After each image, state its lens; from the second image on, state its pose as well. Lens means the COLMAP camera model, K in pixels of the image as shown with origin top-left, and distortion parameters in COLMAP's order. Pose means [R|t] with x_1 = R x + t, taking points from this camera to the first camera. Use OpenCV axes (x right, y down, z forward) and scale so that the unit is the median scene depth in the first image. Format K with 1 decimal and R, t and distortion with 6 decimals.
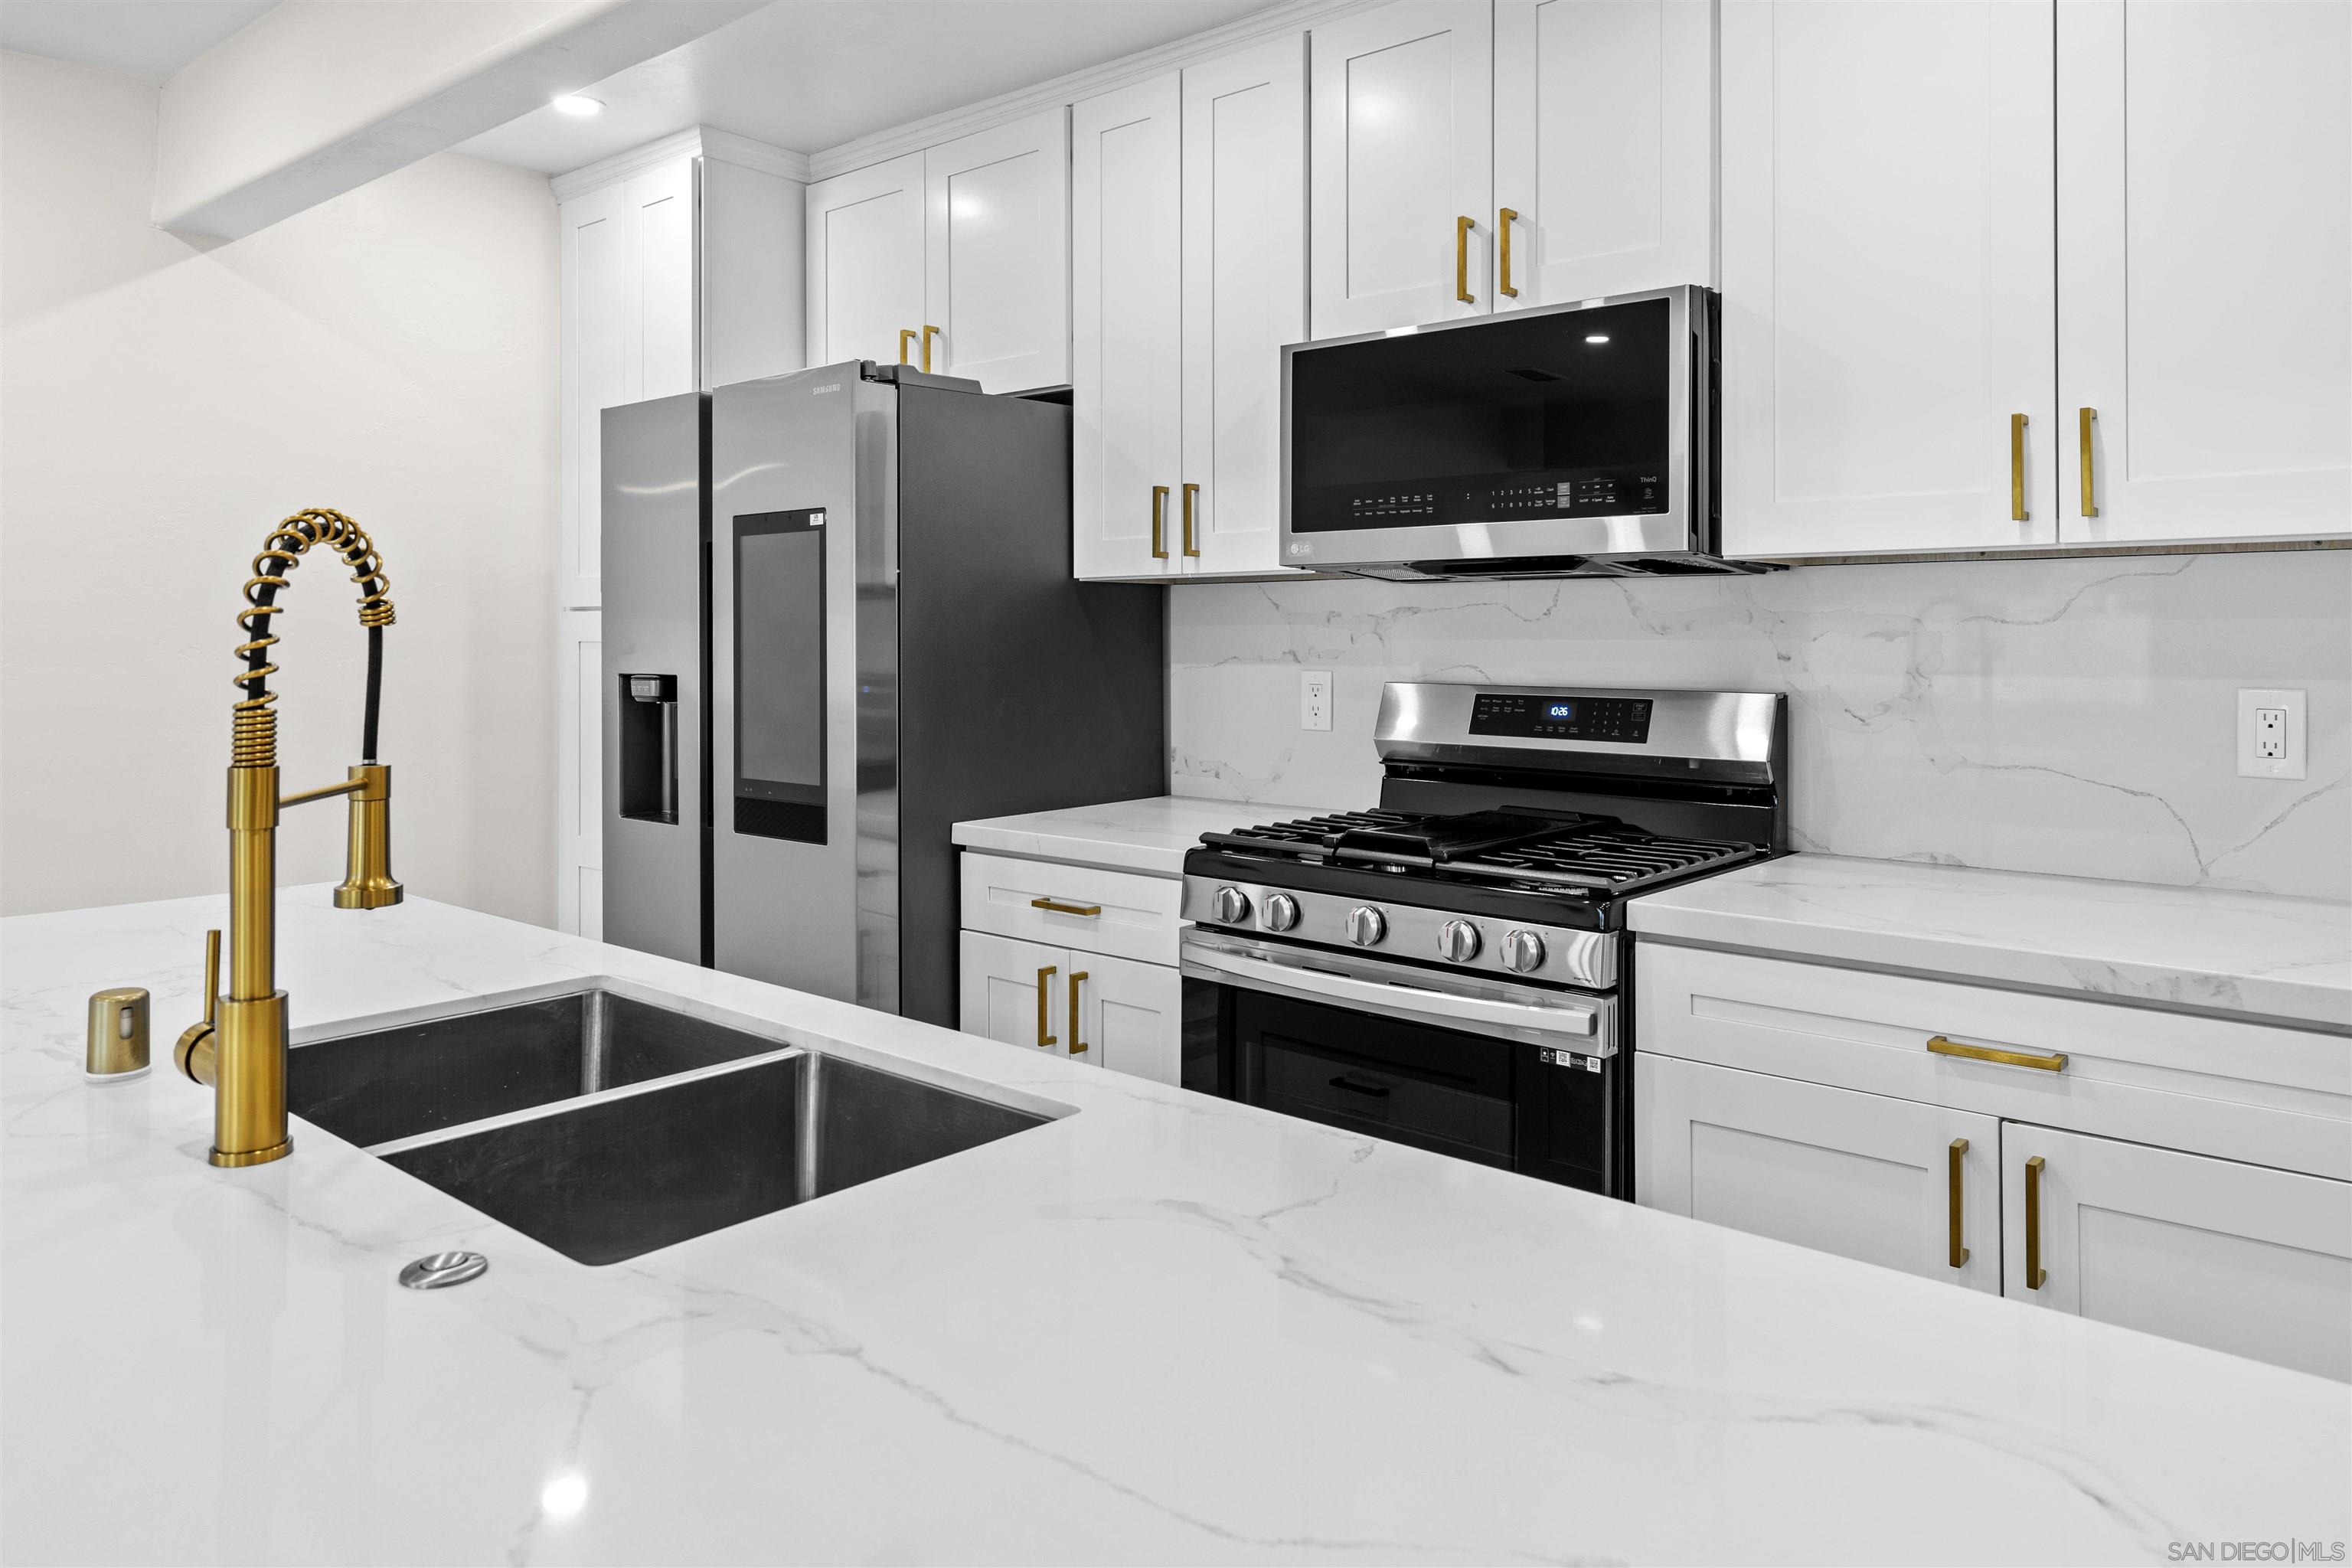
lens RADIAL K [[1570.5, 0, 1204.0], [0, 1570.5, 623.9], [0, 0, 1]] dist [0.003176, 0.001903]
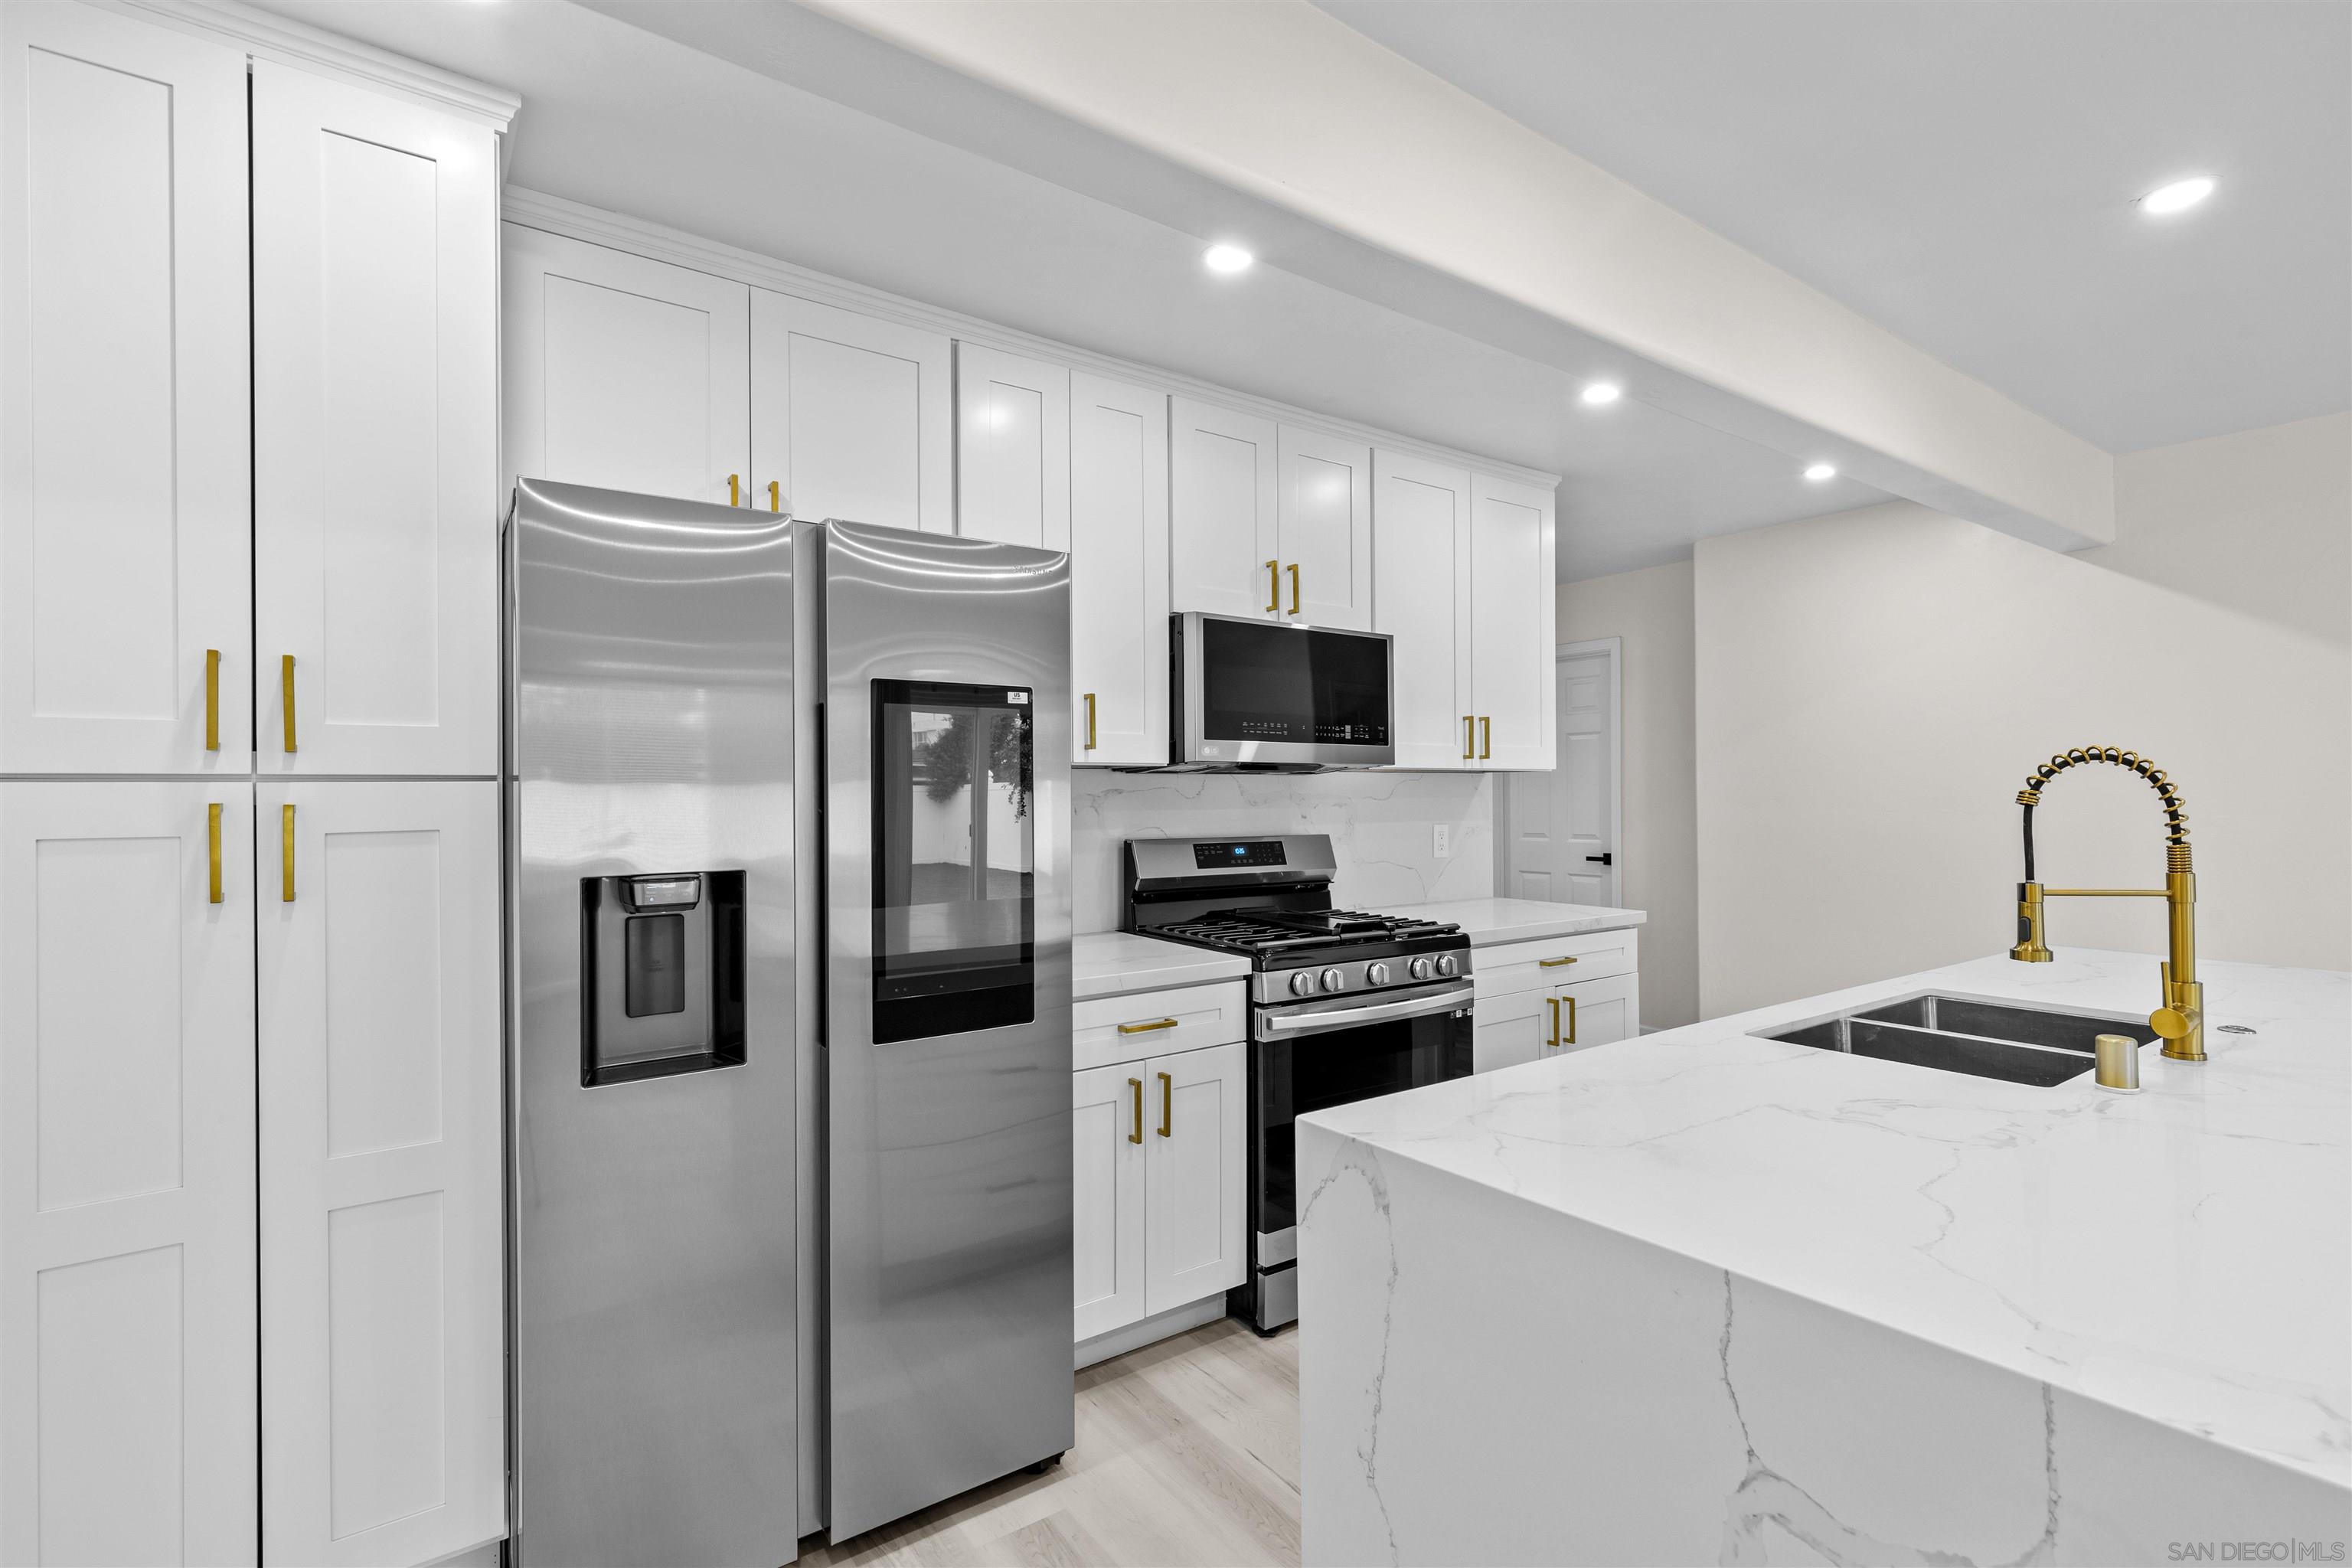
lens RADIAL K [[1077.6, 0, 1162.2], [0, 1077.6, 794.9], [0, 0, 1]] dist [0.007744, -0.000224]
pose [[0.242678, 0.001875, 0.970105, -1.001746], [0.001865, 0.999995, -0.002399, -0.003591], [-0.970105, 0.002391, 0.242673, 0.841246]]
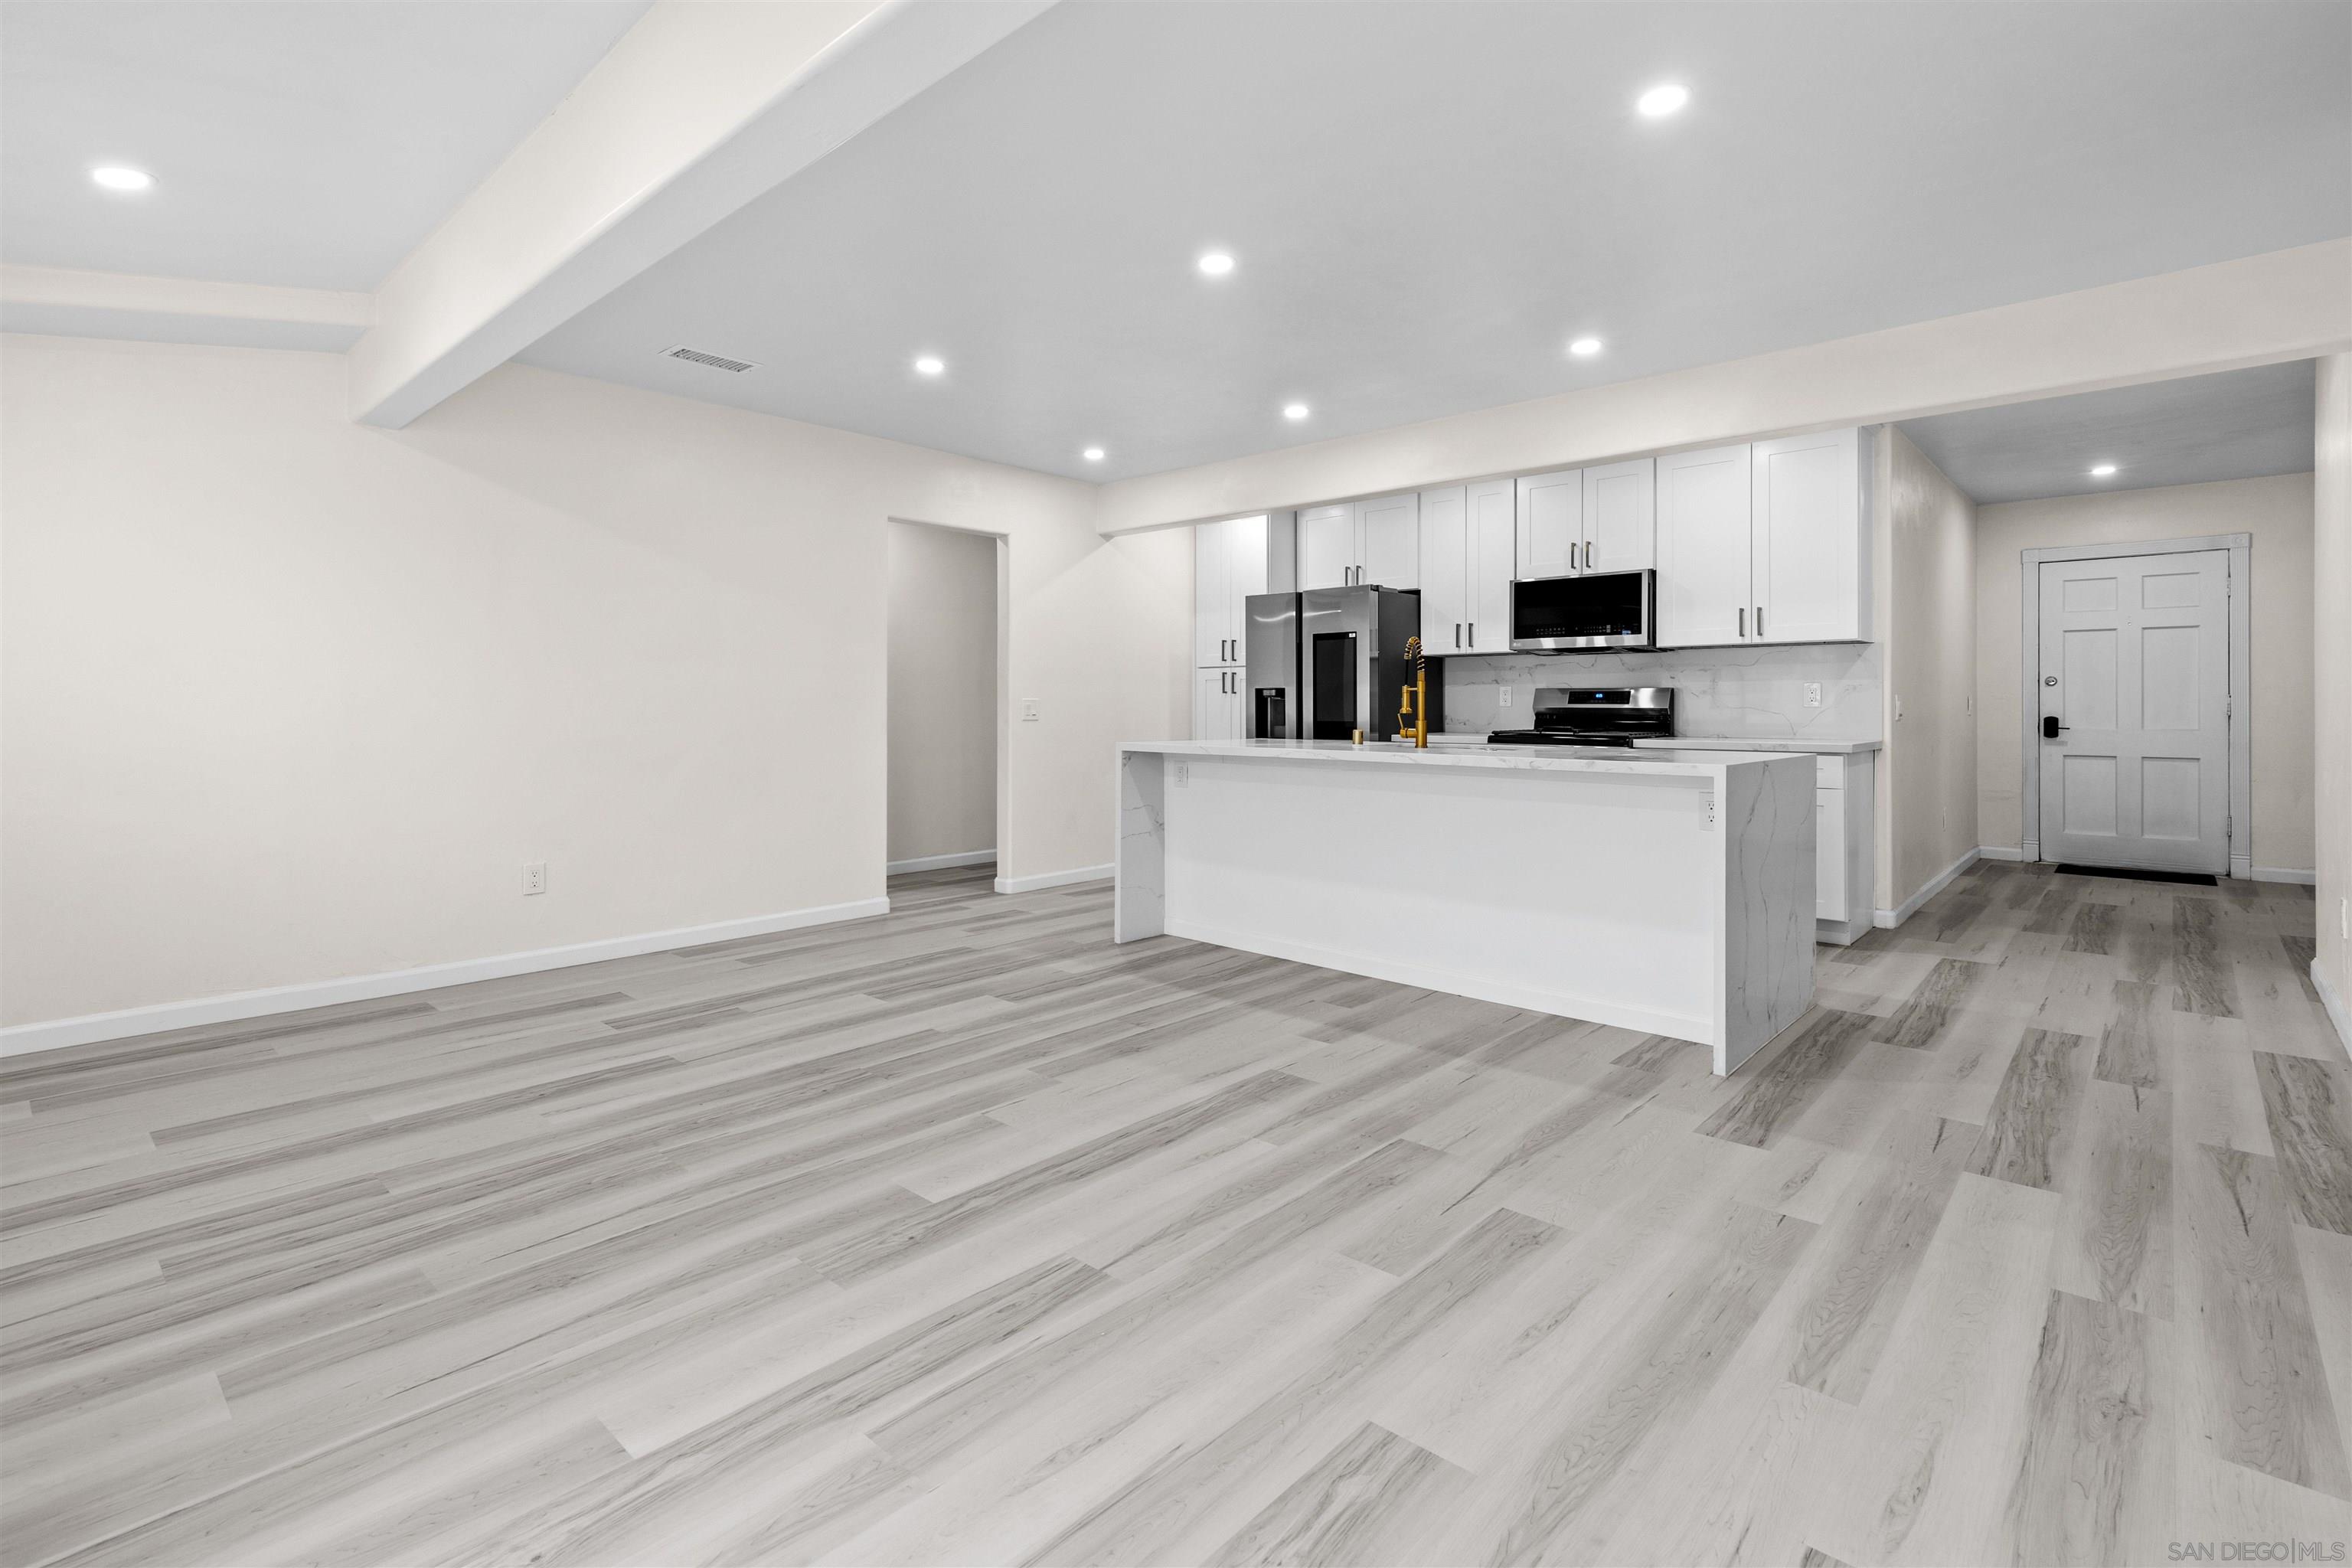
lens RADIAL K [[1077.6, 0, 1191.2], [0, 1077.6, 698.9], [0, 0, 1]] dist [0.007744, -0.000224]
pose [[0.999819, 0.000949, -0.019027, -0.590506], [-0.000958, 0.999999, -0.000451, 0.067952], [0.019026, 0.000469, 0.999819, -1.269484]]
